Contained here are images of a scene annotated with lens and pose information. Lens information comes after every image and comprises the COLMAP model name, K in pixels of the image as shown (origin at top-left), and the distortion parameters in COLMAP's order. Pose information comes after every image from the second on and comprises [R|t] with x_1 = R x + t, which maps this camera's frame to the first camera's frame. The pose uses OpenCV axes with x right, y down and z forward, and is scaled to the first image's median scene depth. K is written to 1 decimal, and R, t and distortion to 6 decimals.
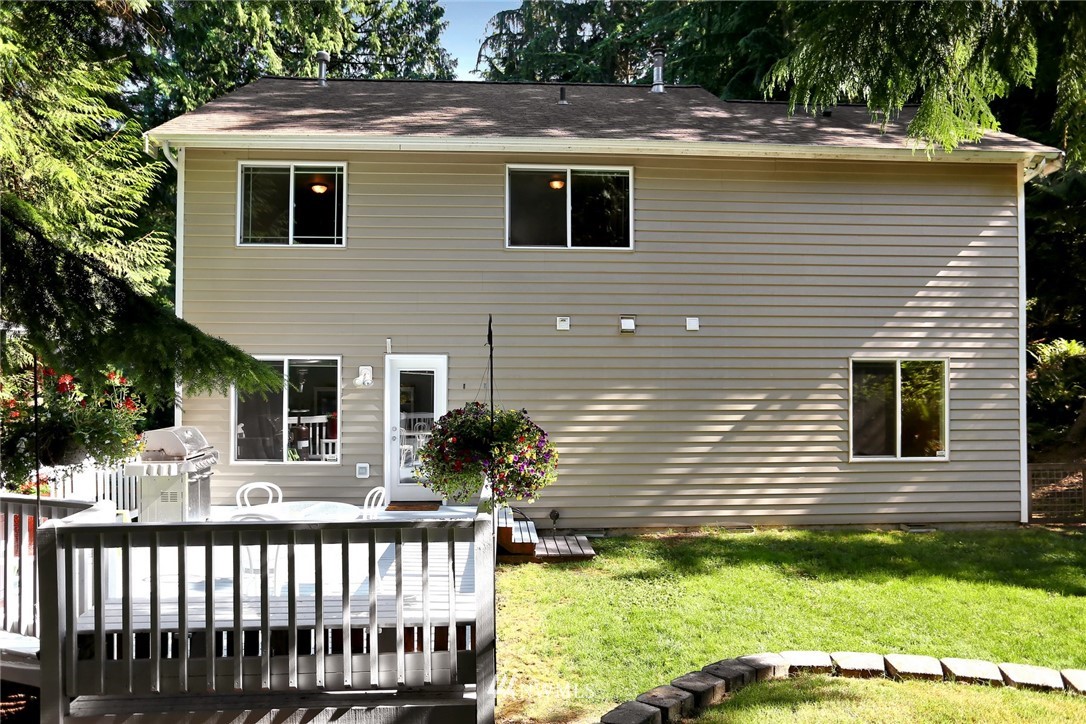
lens RADIAL K [[715.8, 0, 534.3], [0, 715.8, 368.2], [0, 0, 1]] dist [-0.025690, 0.006049]
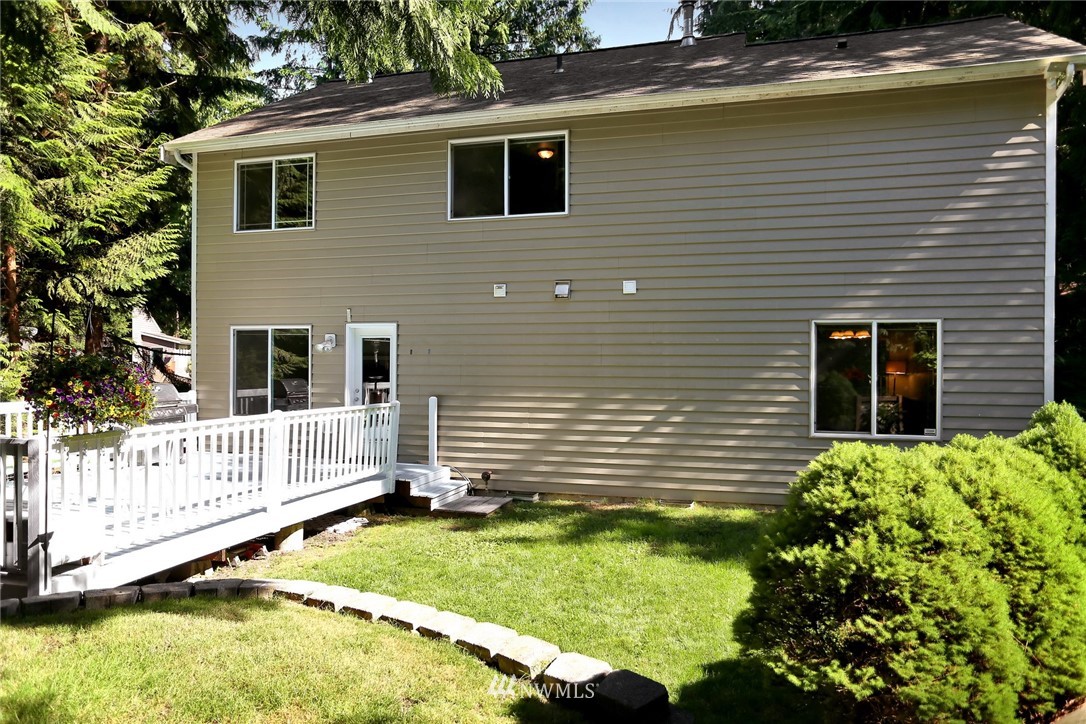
lens RADIAL K [[715.8, 0, 531.5], [0, 715.8, 361.3], [0, 0, 1]] dist [-0.025690, 0.006049]
pose [[0.944327, 0.002429, -0.329000, 0.420605], [0.003737, 0.999829, 0.018107, 0.020069], [0.328988, -0.018329, 0.944156, 0.045458]]
